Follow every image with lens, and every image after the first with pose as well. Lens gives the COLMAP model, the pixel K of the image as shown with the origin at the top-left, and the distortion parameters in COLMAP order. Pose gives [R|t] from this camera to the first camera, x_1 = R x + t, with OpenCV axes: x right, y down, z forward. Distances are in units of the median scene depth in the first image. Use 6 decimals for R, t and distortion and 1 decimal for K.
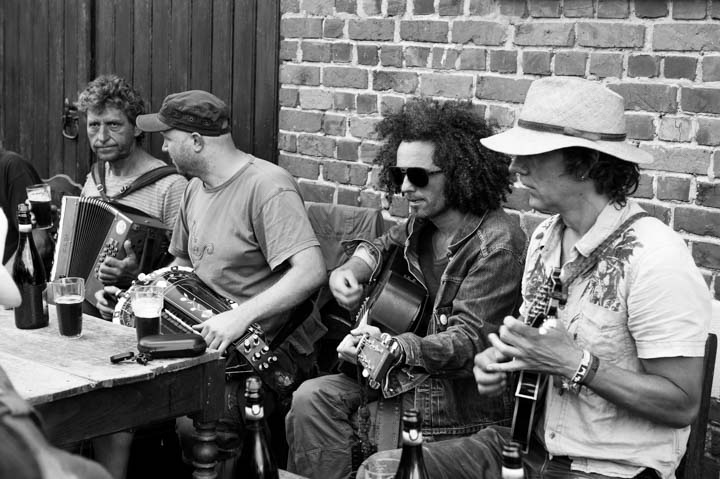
lens RADIAL K [[1267.1, 0, 359.8], [0, 1267.1, 240.0], [0, 0, 1]] dist [-0.023396, 0.000000]
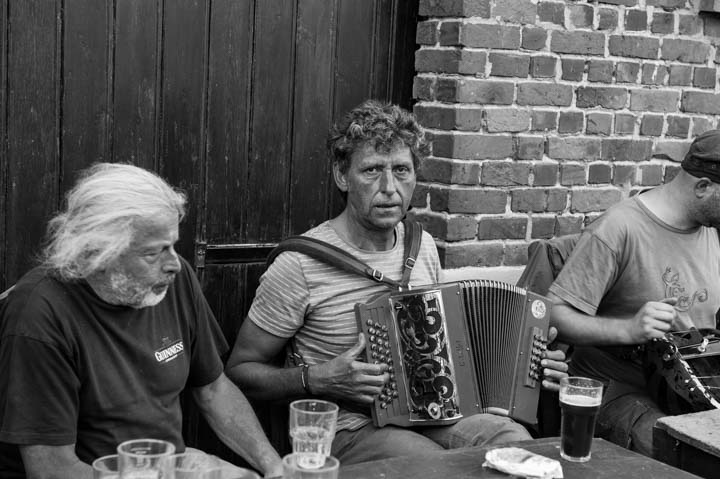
lens RADIAL K [[1267.1, 0, 359.7], [0, 1267.1, 239.1], [0, 0, 1]] dist [-0.023396, 0.000000]
pose [[0.224758, -0.152118, 0.962468, -0.936961], [0.109711, 0.985409, 0.130124, -0.161190], [-0.968219, 0.076347, 0.238168, 0.937074]]
